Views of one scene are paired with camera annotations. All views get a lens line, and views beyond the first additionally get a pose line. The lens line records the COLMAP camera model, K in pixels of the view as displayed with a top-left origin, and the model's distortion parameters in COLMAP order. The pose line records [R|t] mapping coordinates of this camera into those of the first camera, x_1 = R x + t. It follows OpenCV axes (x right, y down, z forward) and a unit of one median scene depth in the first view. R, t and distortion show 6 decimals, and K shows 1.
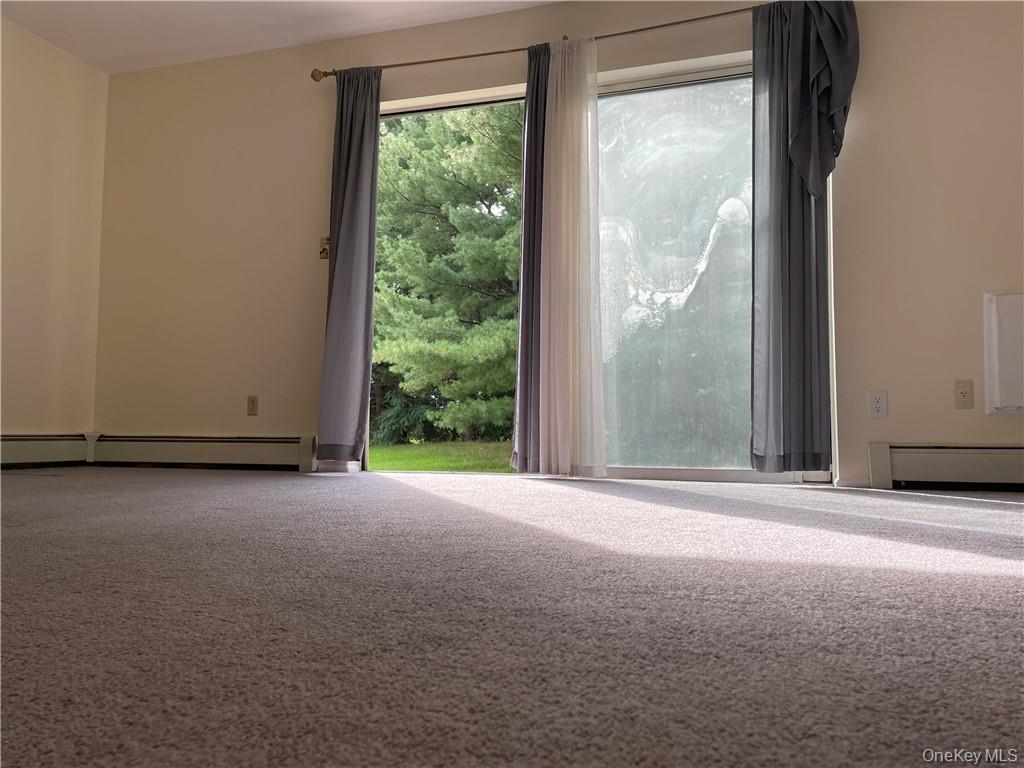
lens RADIAL K [[797.0, 0, 512.0], [0, 797.0, 384.0], [0, 0, 1]] dist [0.016988, 0.003635]
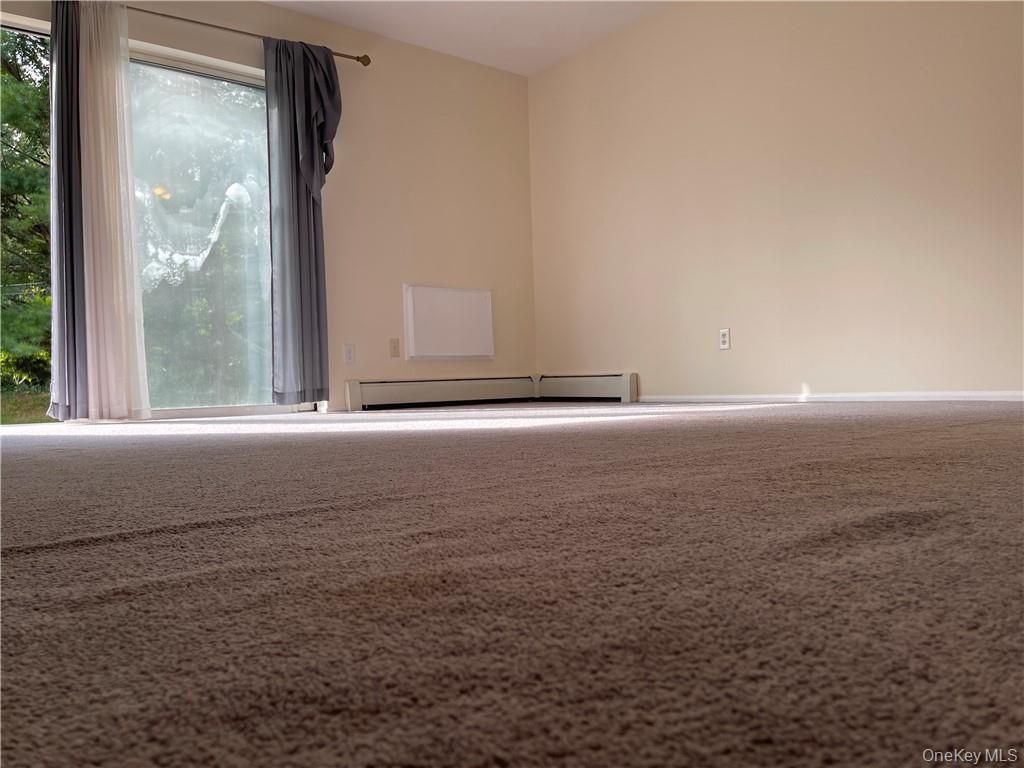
lens RADIAL K [[797.0, 0, 512.0], [0, 797.0, 384.0], [0, 0, 1]] dist [0.016988, 0.003635]
pose [[0.508707, -0.020435, 0.860697, -0.552908], [-0.014856, 0.999361, 0.032507, 0.025050], [-0.860811, -0.029324, 0.508079, 0.015240]]
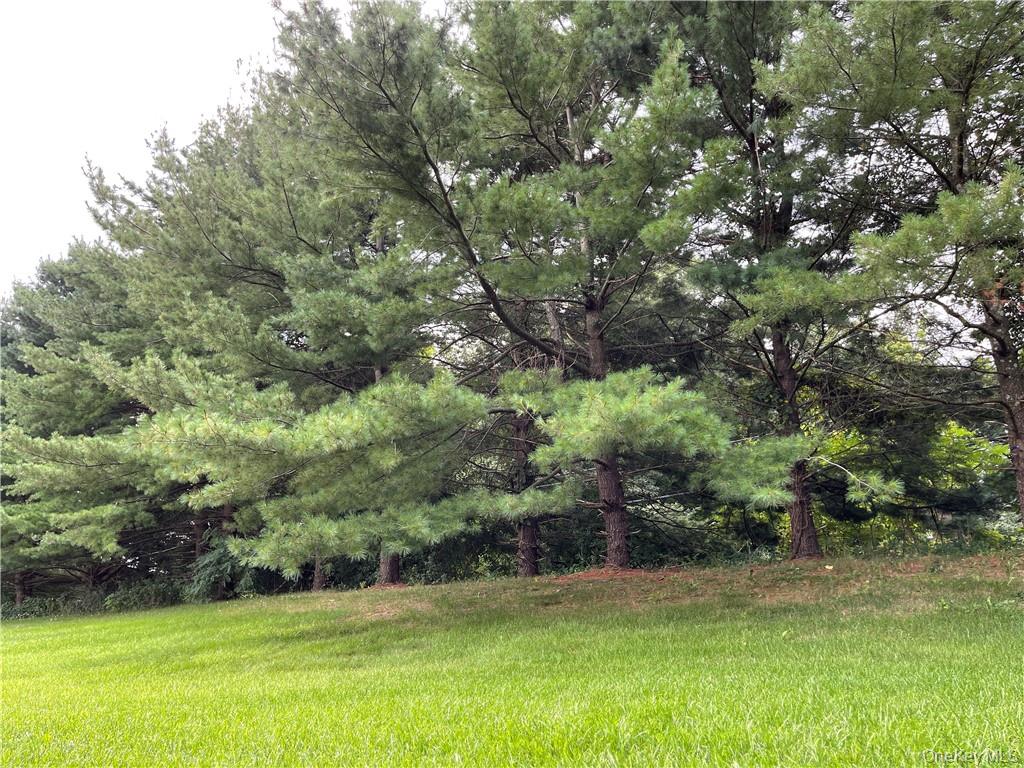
lens RADIAL K [[797.0, 0, 512.0], [0, 797.0, 384.0], [0, 0, 1]] dist [0.016988, 0.003635]
pose [[0.984469, -0.015764, 0.174850, -0.020117], [0.045541, 0.984798, -0.167626, 0.101674], [-0.169550, 0.172985, 0.970221, 1.386950]]
